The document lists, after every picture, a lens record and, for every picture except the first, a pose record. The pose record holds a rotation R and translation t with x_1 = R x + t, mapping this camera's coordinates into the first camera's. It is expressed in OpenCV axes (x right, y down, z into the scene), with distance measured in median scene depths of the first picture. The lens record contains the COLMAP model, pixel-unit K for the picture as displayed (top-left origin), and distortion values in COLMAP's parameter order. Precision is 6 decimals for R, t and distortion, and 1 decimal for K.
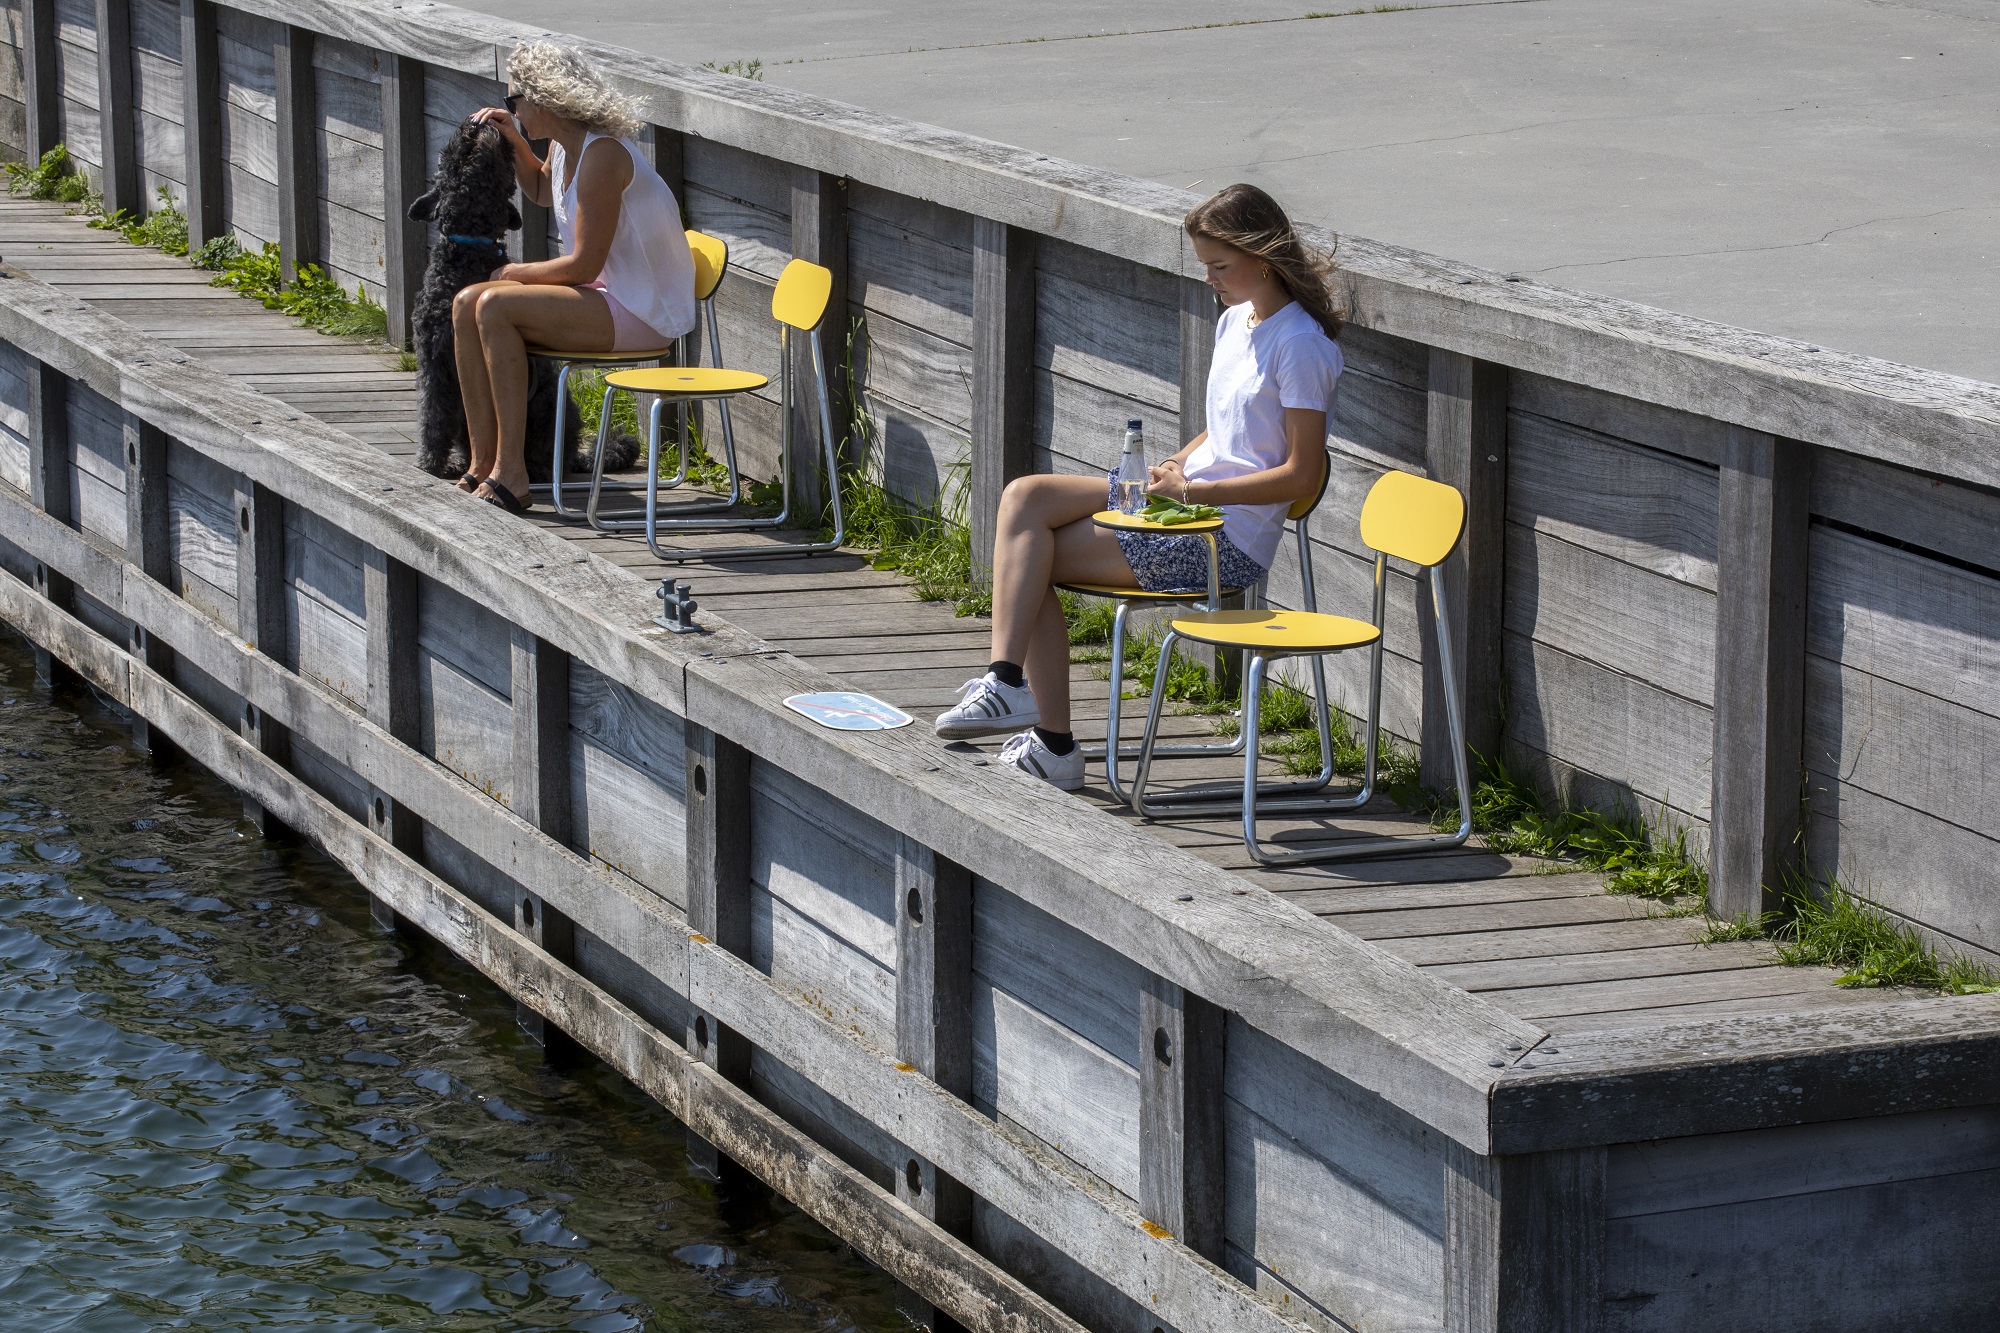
lens RADIAL K [[6285.8, 0, 1000.0], [0, 6285.8, 666.5], [0, 0, 1]] dist [-0.116562, -1.198583]
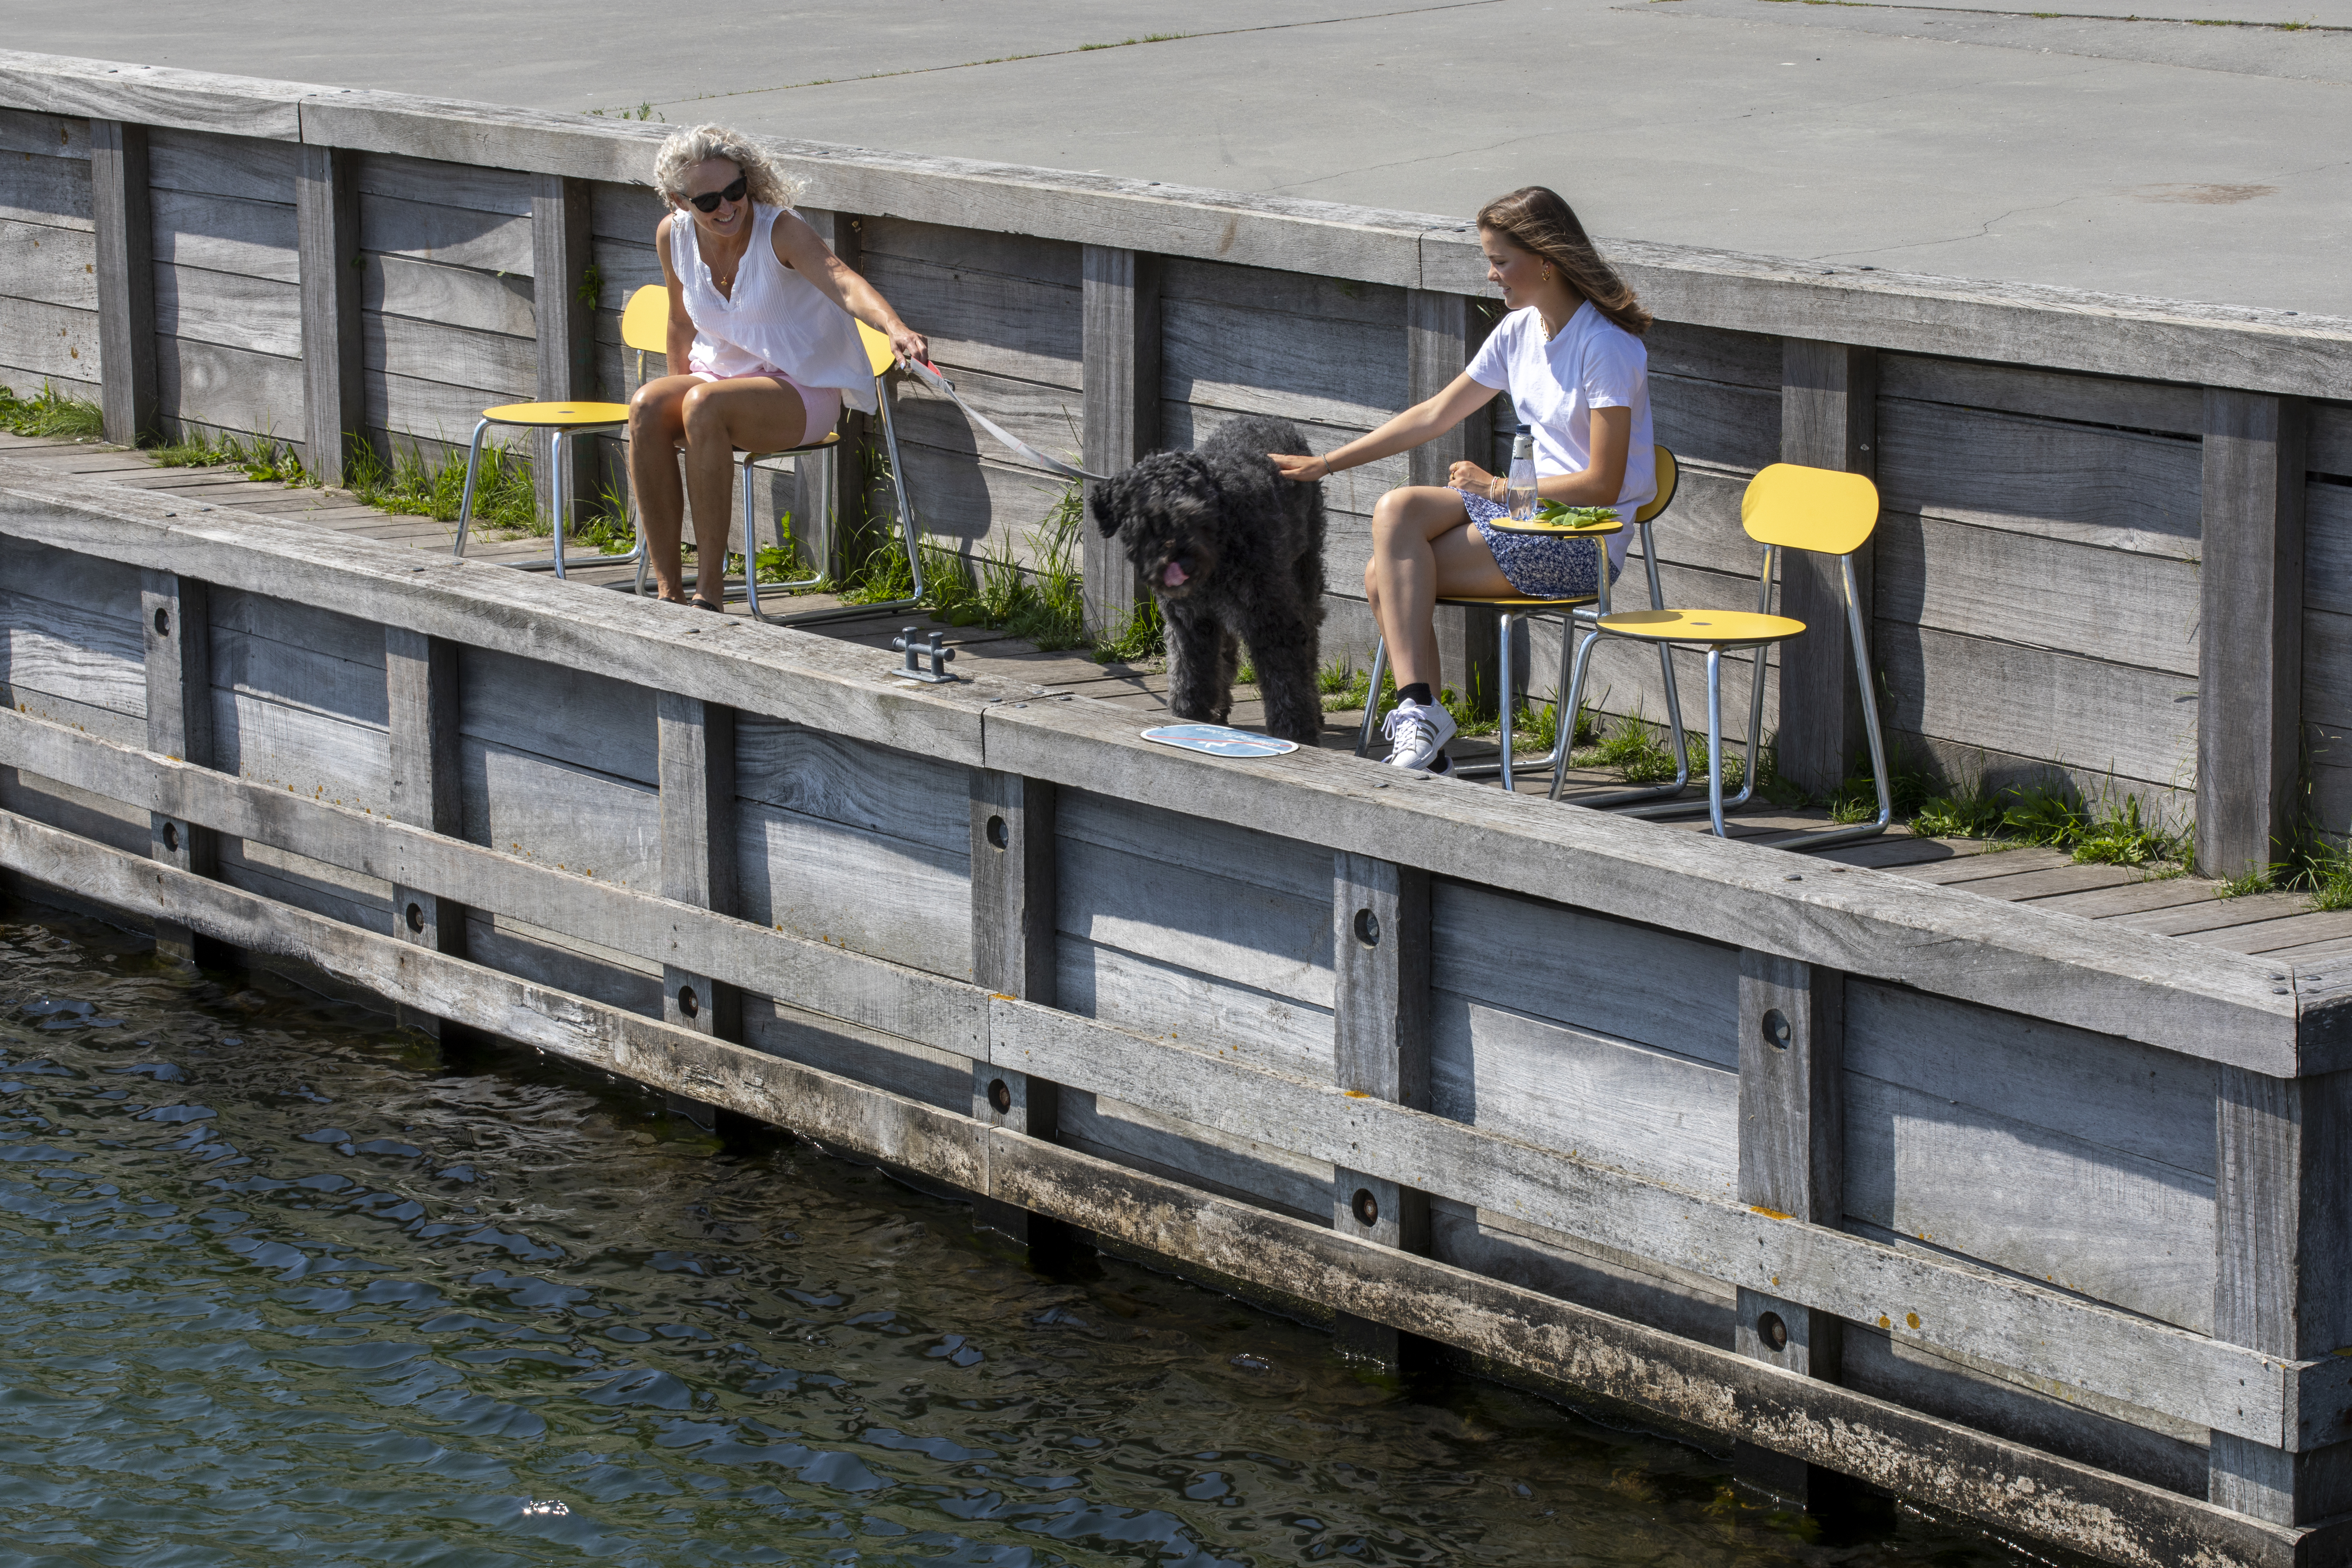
lens RADIAL K [[7392.2, 0, 1176.0], [0, 7392.2, 784.0], [0, 0, 1]] dist [-0.116562, -1.198583]
pose [[0.961369, -0.057599, 0.269170, -0.343090], [0.061639, 0.998077, -0.006574, 0.021112], [-0.268274, 0.022912, 0.963070, -0.099487]]
